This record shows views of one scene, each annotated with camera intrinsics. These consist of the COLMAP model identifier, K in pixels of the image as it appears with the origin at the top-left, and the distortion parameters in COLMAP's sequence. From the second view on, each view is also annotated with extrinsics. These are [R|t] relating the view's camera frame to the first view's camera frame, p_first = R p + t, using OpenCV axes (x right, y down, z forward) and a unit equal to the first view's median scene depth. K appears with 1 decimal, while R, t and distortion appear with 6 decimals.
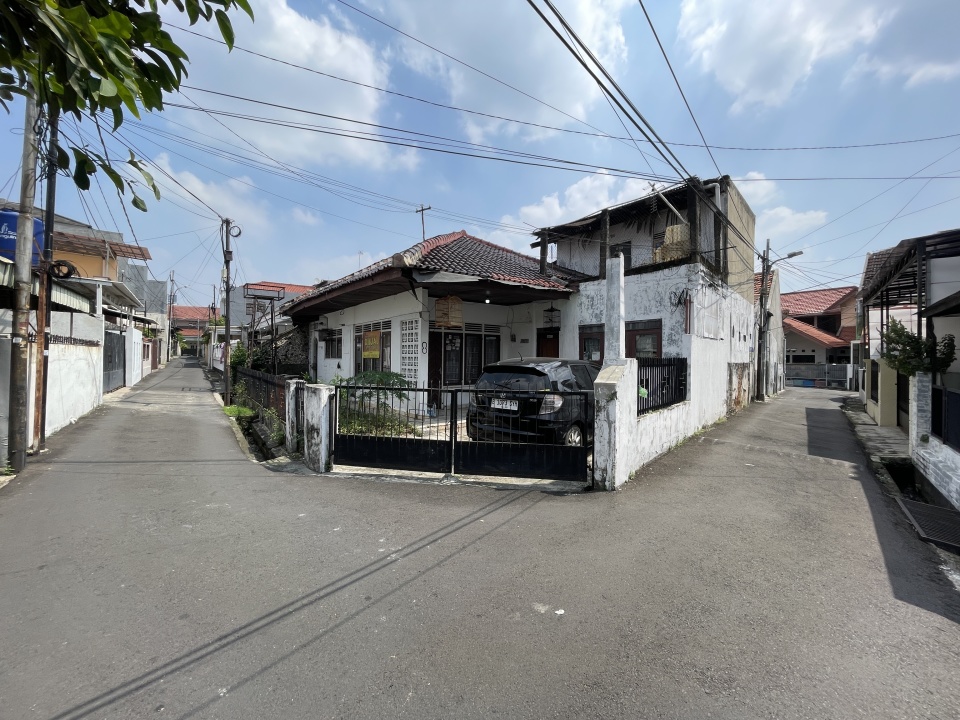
lens RADIAL K [[384.3, 0, 480.2], [0, 384.3, 358.4], [0, 0, 1]] dist [-0.003548, 0.001138]
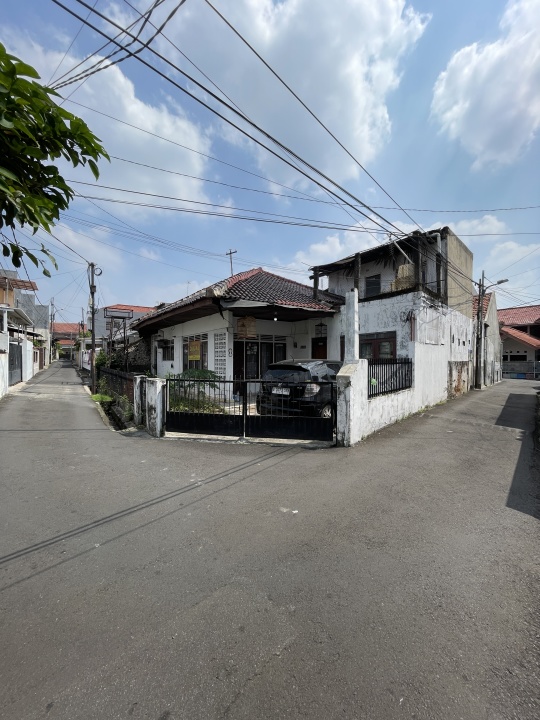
lens RADIAL K [[288.3, 0, 274.7], [0, 288.3, 360.6], [0, 0, 1]] dist [-0.003548, 0.001138]
pose [[0.999802, -0.008132, -0.018143, 0.048124], [0.008199, 0.999960, 0.003615, -0.000279], [0.018113, -0.003763, 0.999829, -0.082442]]
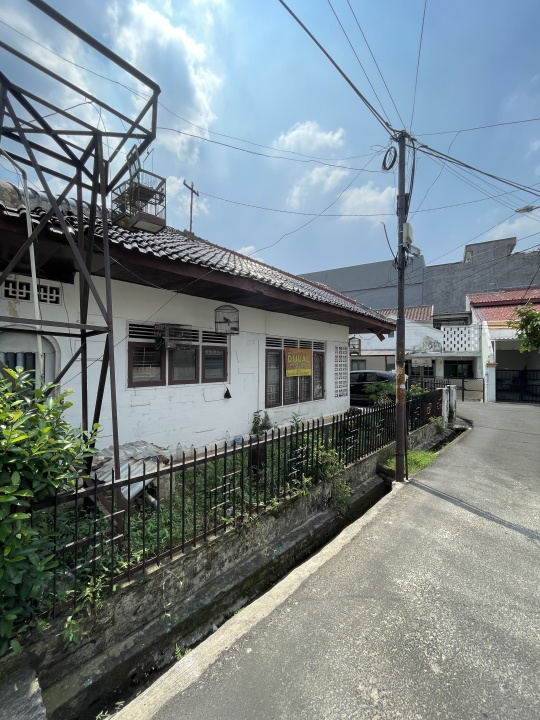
lens RADIAL K [[288.3, 0, 275.4], [0, 288.3, 359.4], [0, 0, 1]] dist [-0.003548, 0.001138]
pose [[-0.184279, -0.000342, 0.982874, -1.527174], [-0.004246, 0.999991, -0.000448, -0.065009], [-0.982865, -0.004256, -0.184279, 1.853098]]
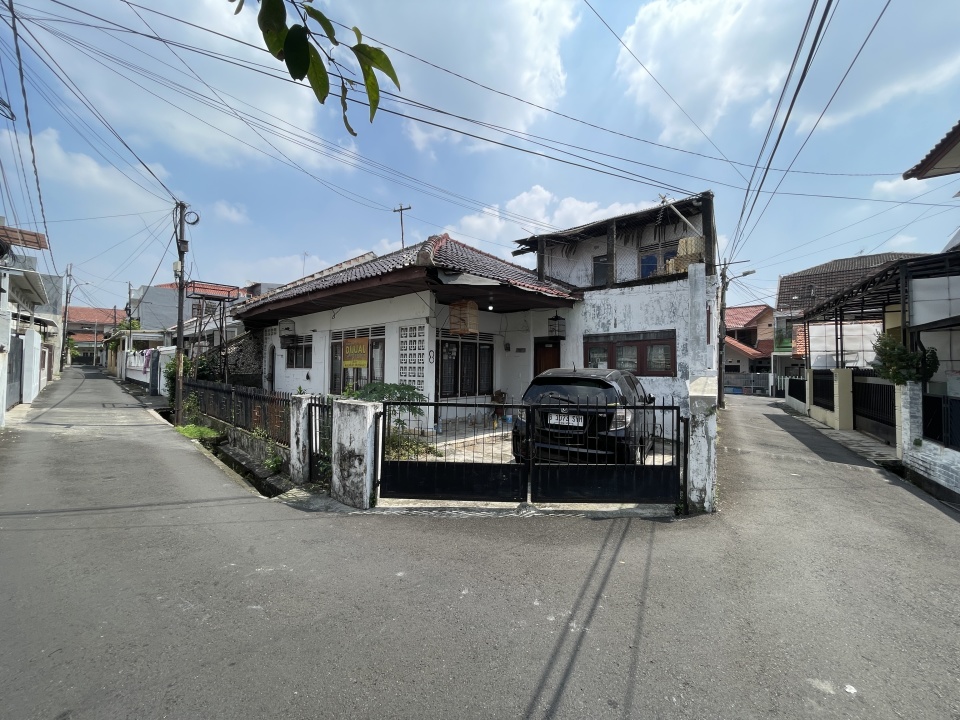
lens RADIAL K [[384.3, 0, 479.6], [0, 384.3, 358.1], [0, 0, 1]] dist [-0.003548, 0.001138]
pose [[0.986528, 0.005010, 0.163514, -0.224261], [-0.000853, 0.999675, -0.025488, -0.001728], [-0.163588, 0.025006, 0.986212, 0.106539]]
